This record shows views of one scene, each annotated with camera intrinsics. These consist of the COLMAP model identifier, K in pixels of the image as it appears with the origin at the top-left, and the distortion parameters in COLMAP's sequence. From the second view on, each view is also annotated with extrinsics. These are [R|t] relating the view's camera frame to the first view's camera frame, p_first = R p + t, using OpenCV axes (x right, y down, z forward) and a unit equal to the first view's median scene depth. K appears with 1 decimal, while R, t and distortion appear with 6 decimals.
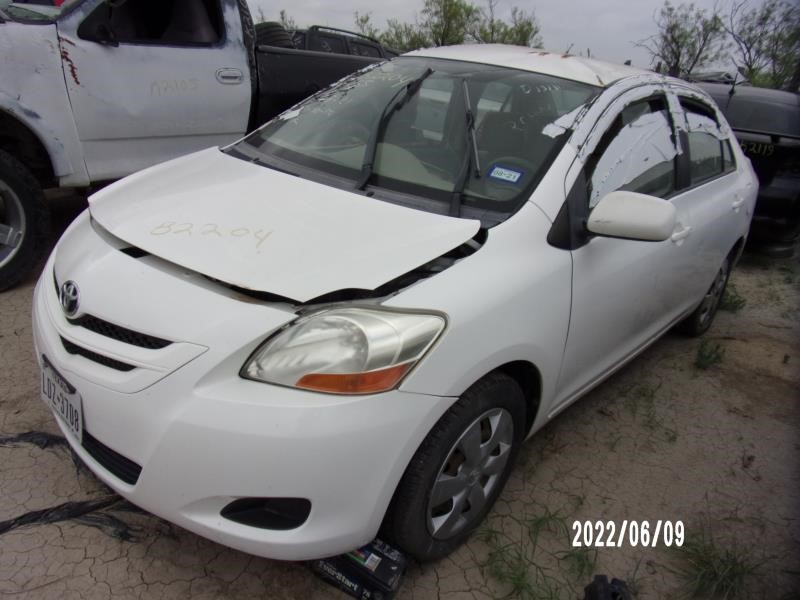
lens RADIAL K [[576.0, 0, 370.3], [0, 576.0, 300.1], [0, 0, 1]] dist [-0.008135, 0.001004]
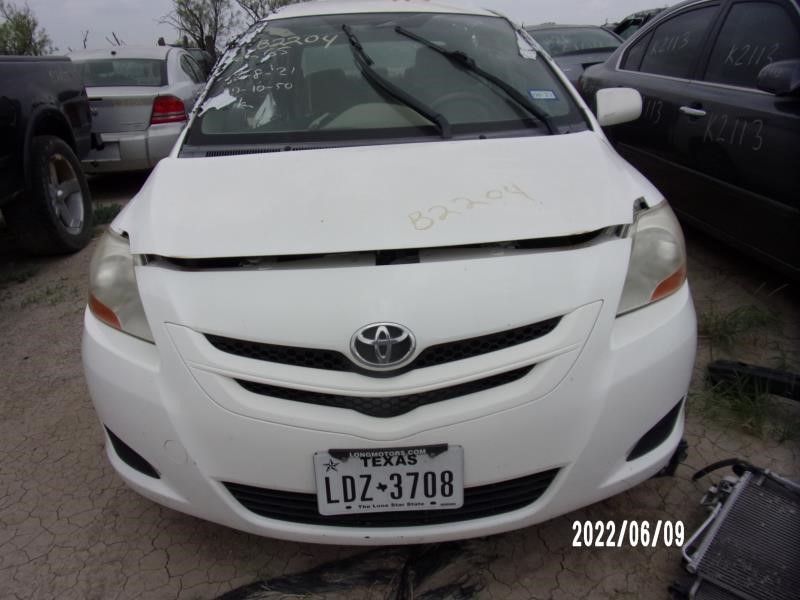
lens RADIAL K [[576.0, 0, 370.3], [0, 576.0, 300.1], [0, 0, 1]] dist [-0.008135, 0.001004]
pose [[0.708481, -0.398777, 0.582265, -0.827385], [0.385381, 0.909787, 0.154169, -0.156501], [-0.591216, 0.115168, 0.798248, 0.358763]]
